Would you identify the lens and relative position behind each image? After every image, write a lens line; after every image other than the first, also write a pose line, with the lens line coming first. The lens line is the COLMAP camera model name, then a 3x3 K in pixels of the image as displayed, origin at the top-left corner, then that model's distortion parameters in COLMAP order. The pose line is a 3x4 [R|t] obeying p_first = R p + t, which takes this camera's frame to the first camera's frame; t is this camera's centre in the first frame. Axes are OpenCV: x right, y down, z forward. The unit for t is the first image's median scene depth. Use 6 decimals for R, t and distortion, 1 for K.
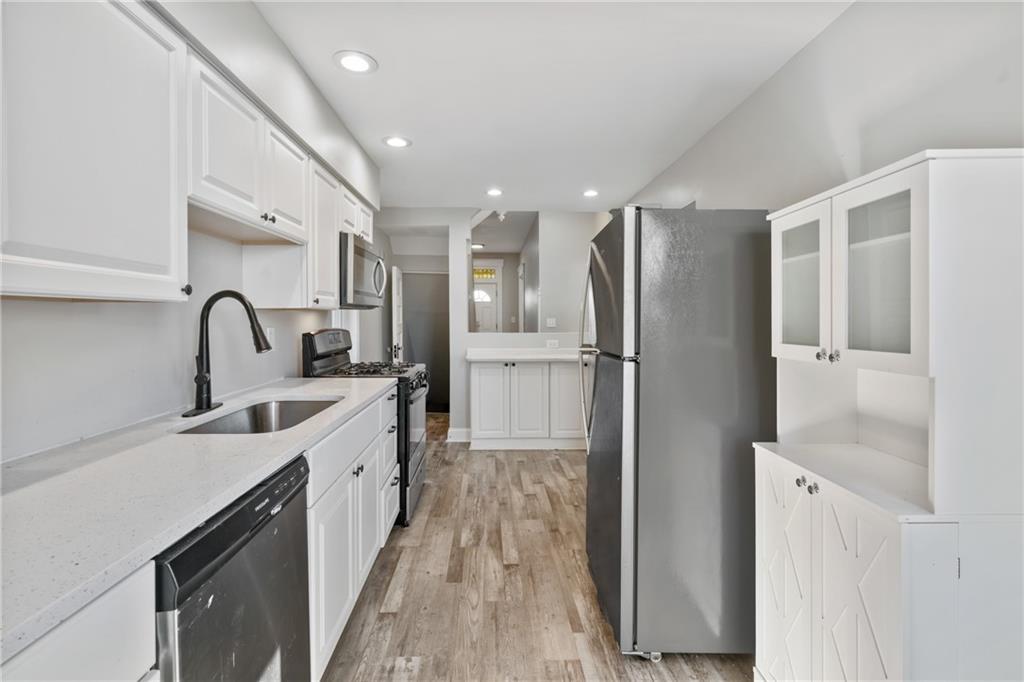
lens RADIAL K [[466.2, 0, 508.9], [0, 466.2, 336.0], [0, 0, 1]] dist [-0.020161, 0.009273]
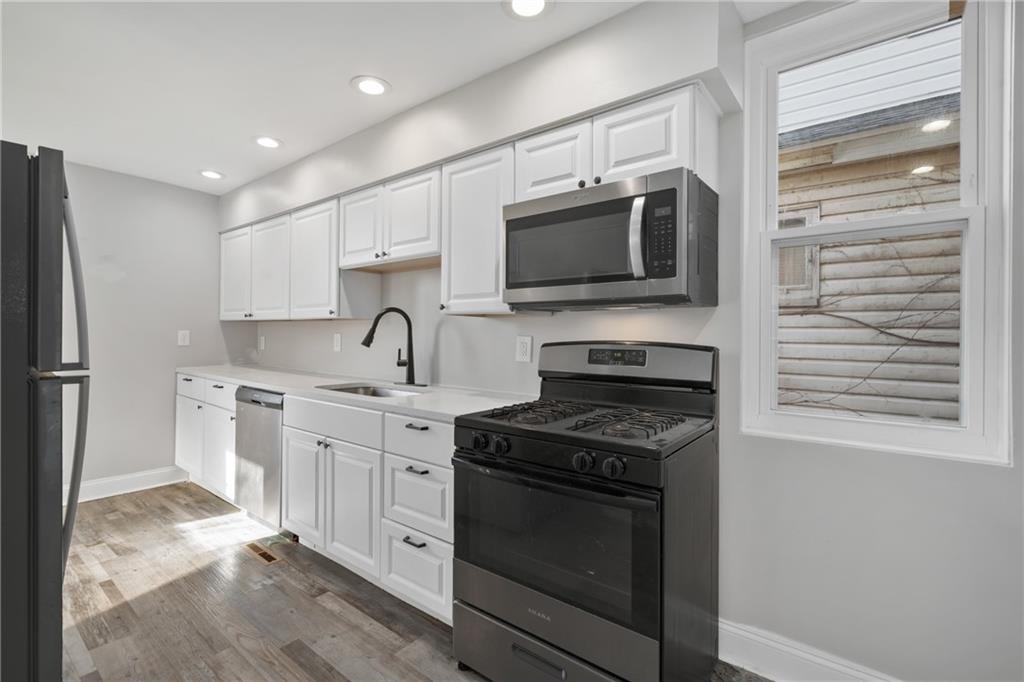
lens RADIAL K [[466.2, 0, 508.9], [0, 466.2, 336.0], [0, 0, 1]] dist [-0.020161, 0.009273]
pose [[-0.651988, -0.001679, -0.758227, 0.221378], [-0.032146, 0.999160, 0.025428, -0.041283], [0.757547, 0.040953, -0.651495, 1.606642]]
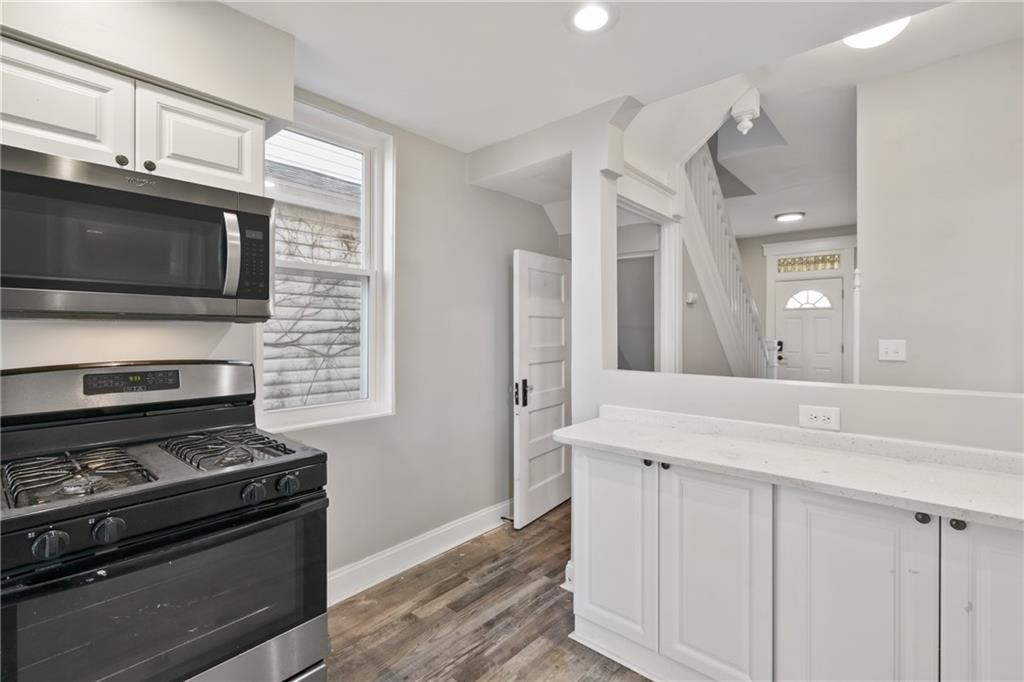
lens RADIAL K [[466.2, 0, 508.9], [0, 466.2, 336.0], [0, 0, 1]] dist [-0.020161, 0.009273]
pose [[0.721876, 0.007612, -0.691981, 0.314193], [-0.028904, 0.999399, -0.019158, -0.056427], [0.691419, 0.033831, 0.721662, 1.135783]]
